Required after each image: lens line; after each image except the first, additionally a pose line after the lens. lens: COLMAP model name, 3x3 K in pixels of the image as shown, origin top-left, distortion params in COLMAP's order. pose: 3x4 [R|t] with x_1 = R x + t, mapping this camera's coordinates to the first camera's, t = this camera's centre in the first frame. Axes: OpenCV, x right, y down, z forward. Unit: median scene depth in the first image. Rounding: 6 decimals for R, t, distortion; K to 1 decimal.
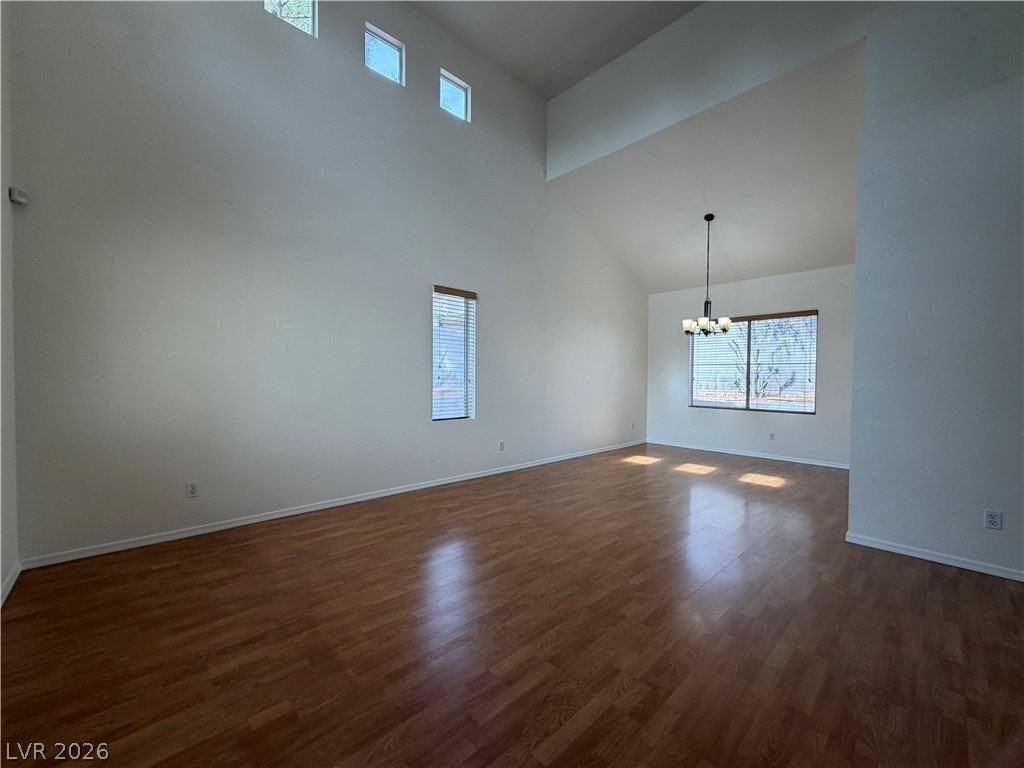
lens RADIAL K [[406.4, 0, 512.5], [0, 406.4, 387.4], [0, 0, 1]] dist [-0.018437, 0.000309]
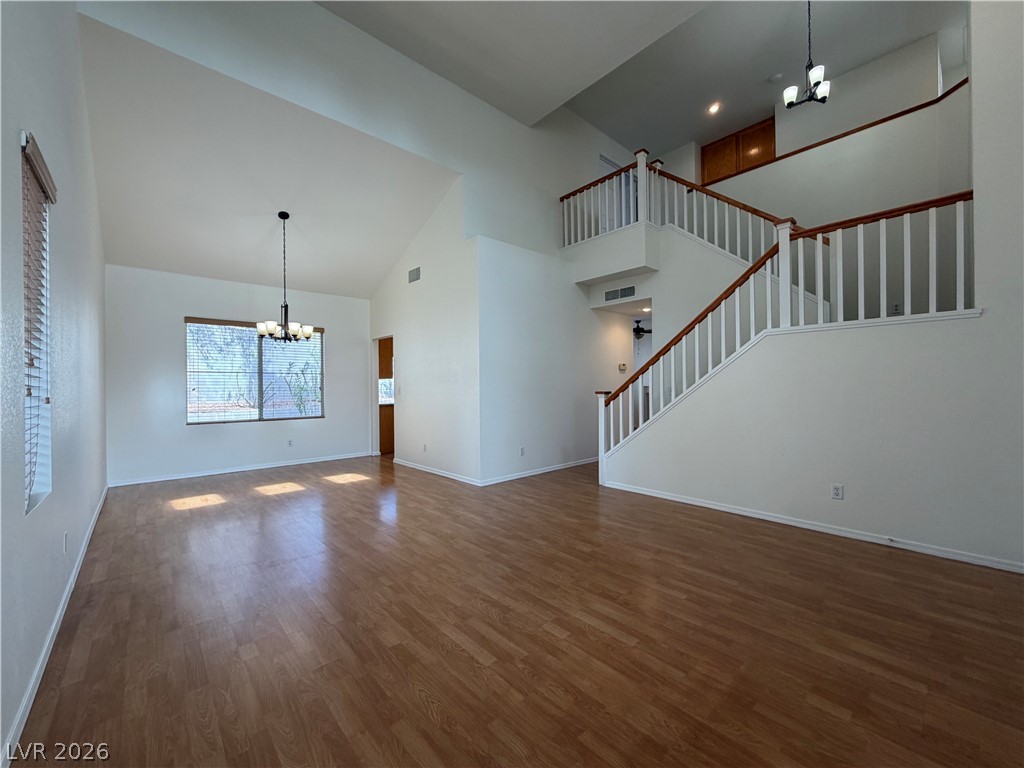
lens RADIAL K [[408.1, 0, 508.0], [0, 408.1, 385.8], [0, 0, 1]] dist [-0.002005, -0.000438]
pose [[0.024624, -0.010280, 0.999644, -0.842137], [0.037254, 0.999262, 0.009359, -0.032379], [-0.999002, 0.037010, 0.024989, 0.890787]]
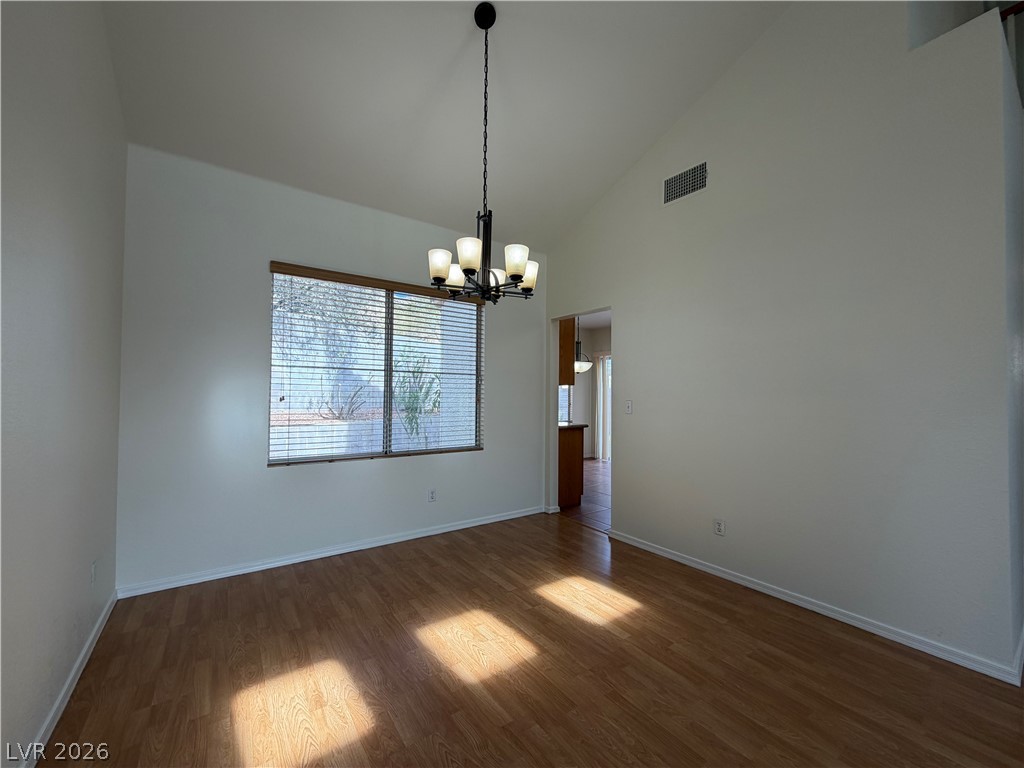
lens RADIAL K [[406.4, 0, 512.5], [0, 406.4, 387.4], [0, 0, 1]] dist [-0.018437, 0.000309]
pose [[0.145532, 0.009922, 0.989304, 0.160353], [0.019982, 0.999716, -0.012965, -0.057072], [-0.989152, 0.021656, 0.145292, 1.728406]]
